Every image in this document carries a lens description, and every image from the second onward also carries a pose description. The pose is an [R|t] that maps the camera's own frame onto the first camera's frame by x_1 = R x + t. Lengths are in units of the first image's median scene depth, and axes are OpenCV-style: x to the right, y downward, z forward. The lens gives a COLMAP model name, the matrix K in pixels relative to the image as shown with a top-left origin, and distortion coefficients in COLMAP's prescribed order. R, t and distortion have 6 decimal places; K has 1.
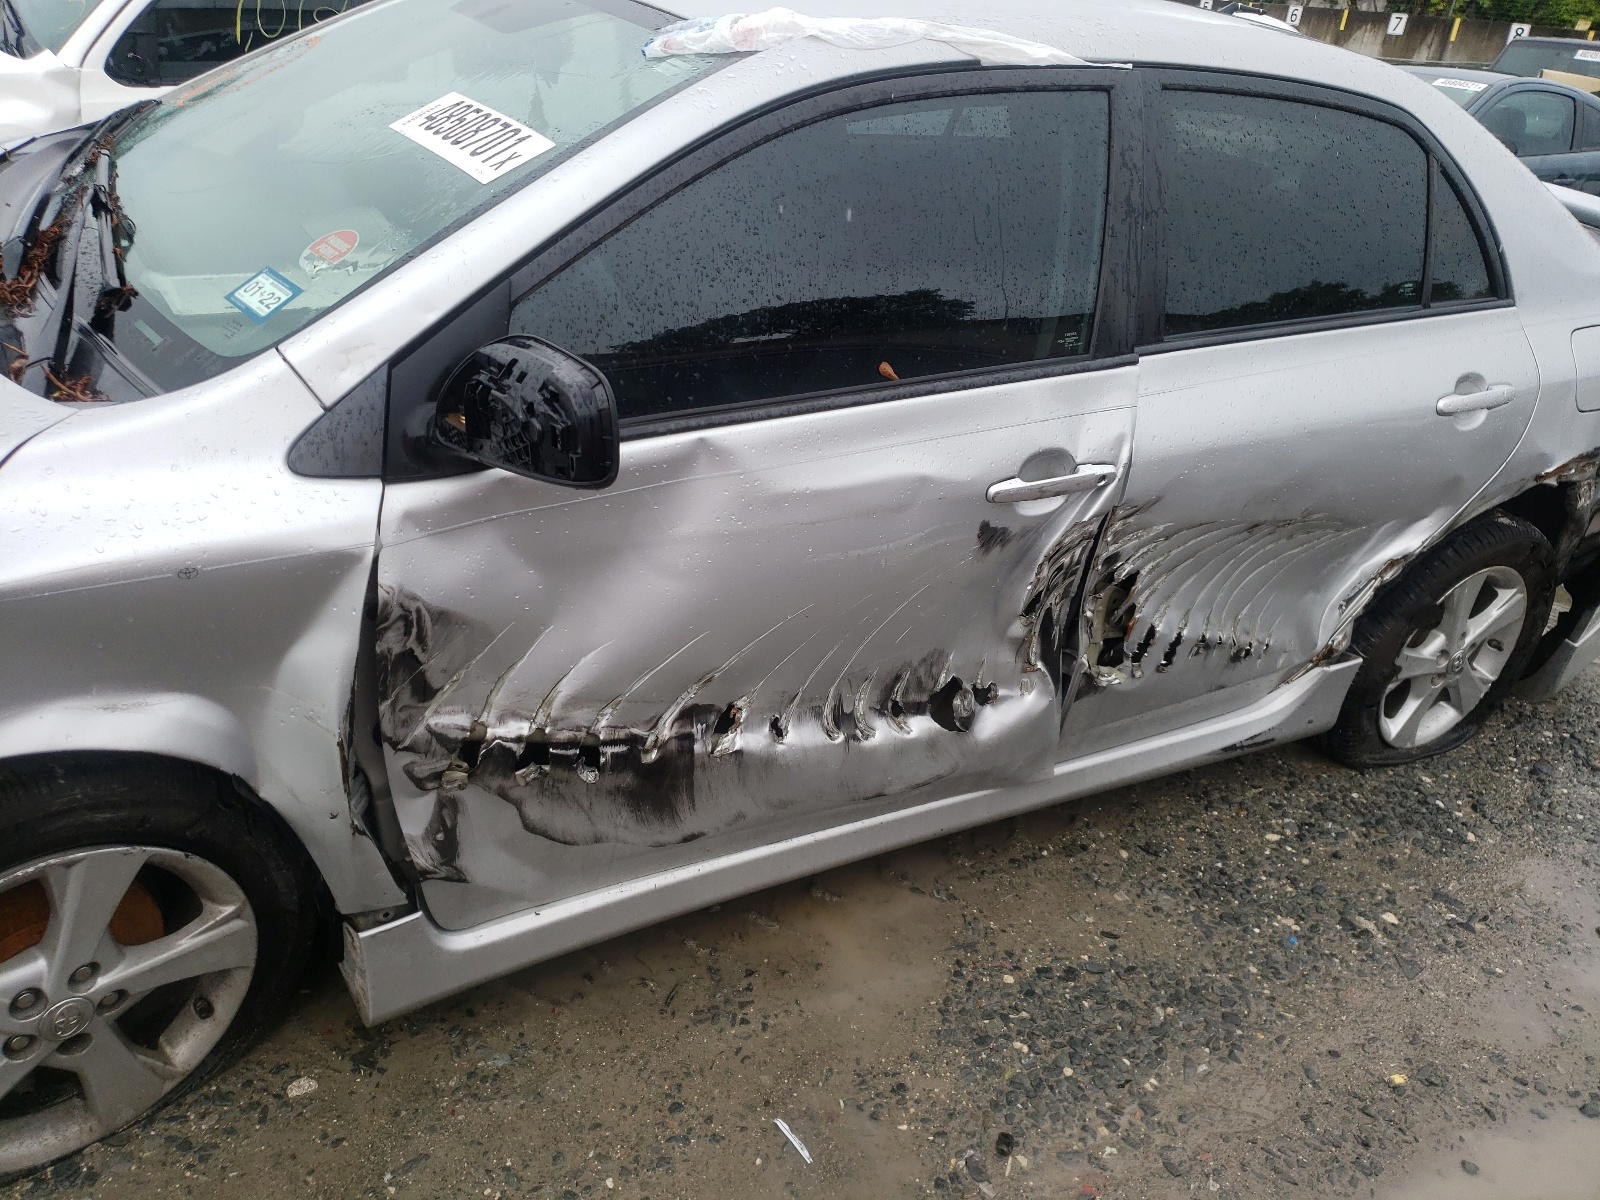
lens RADIAL K [[1187.7, 0, 800.0], [0, 1187.7, 600.0], [0, 0, 1]] dist [-0.002057, -0.004117]
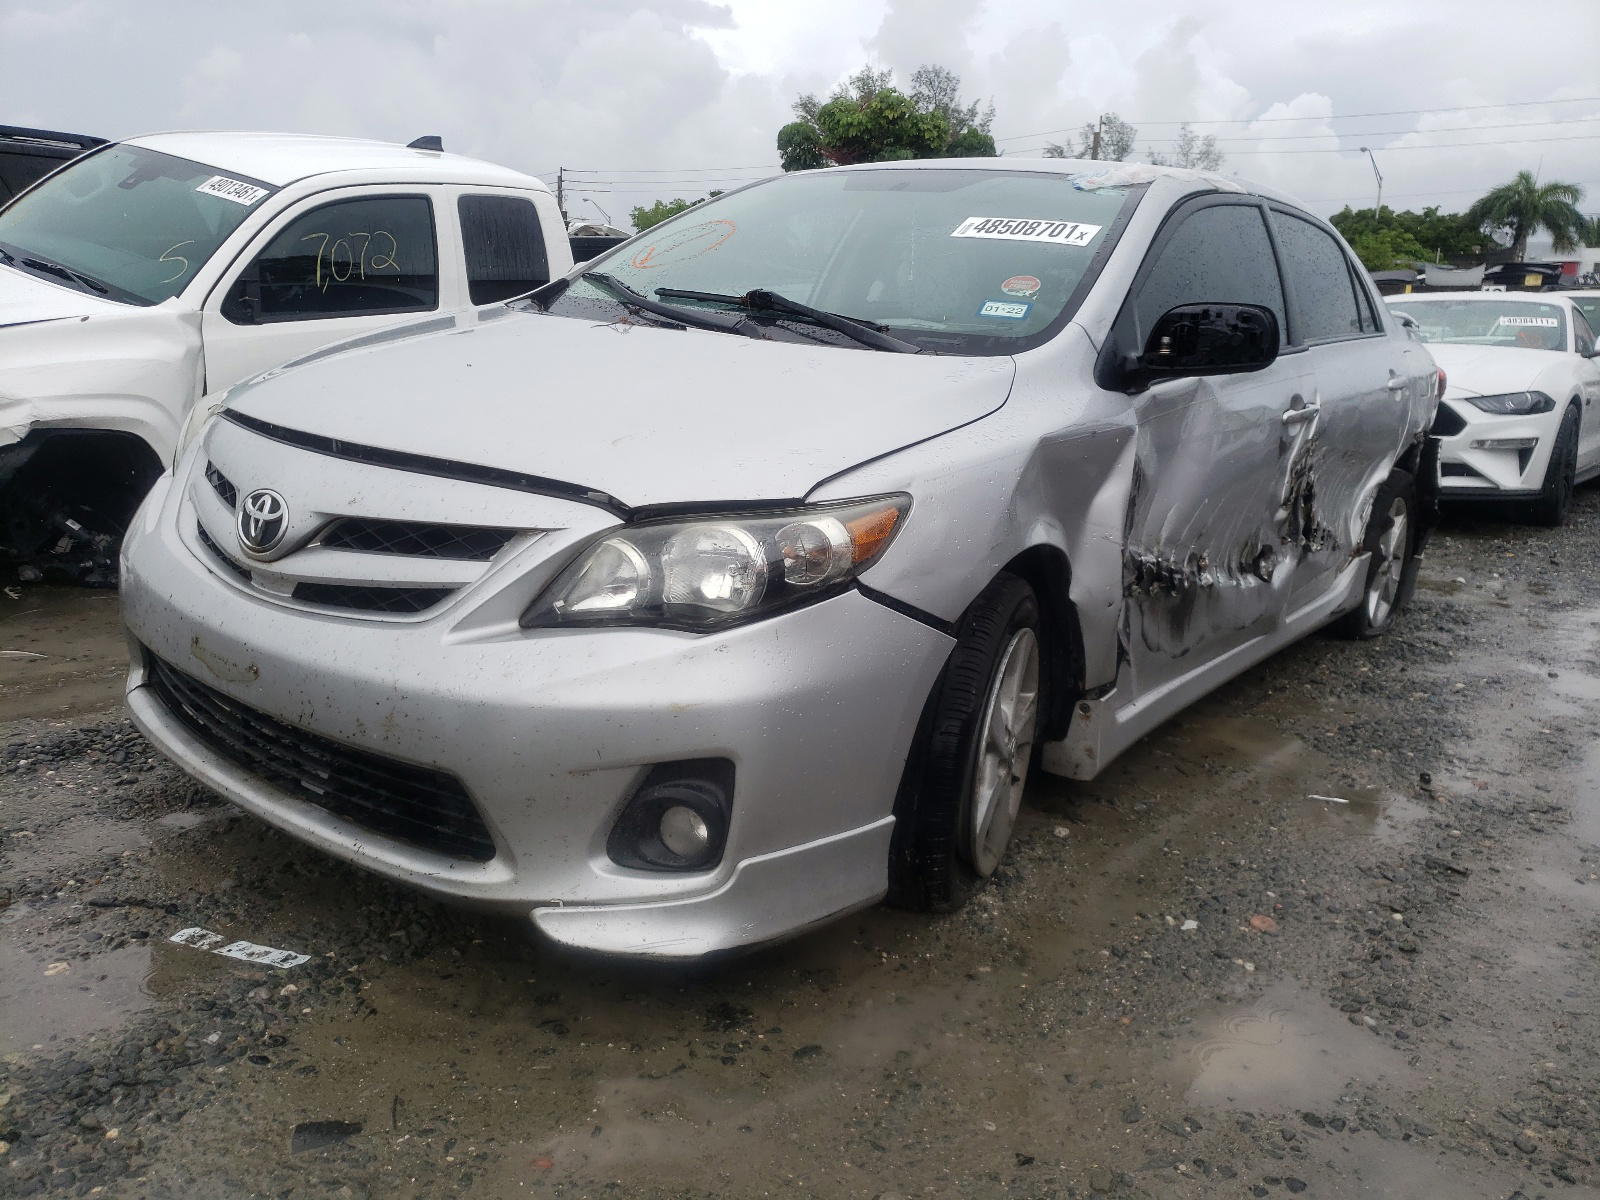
lens RADIAL K [[1187.7, 0, 800.0], [0, 1187.7, 600.0], [0, 0, 1]] dist [-0.002057, -0.004117]
pose [[0.921603, -0.156261, 0.355289, -1.110410], [0.230916, 0.956496, -0.178305, 0.298879], [-0.311970, 0.246369, 0.917593, -0.287528]]
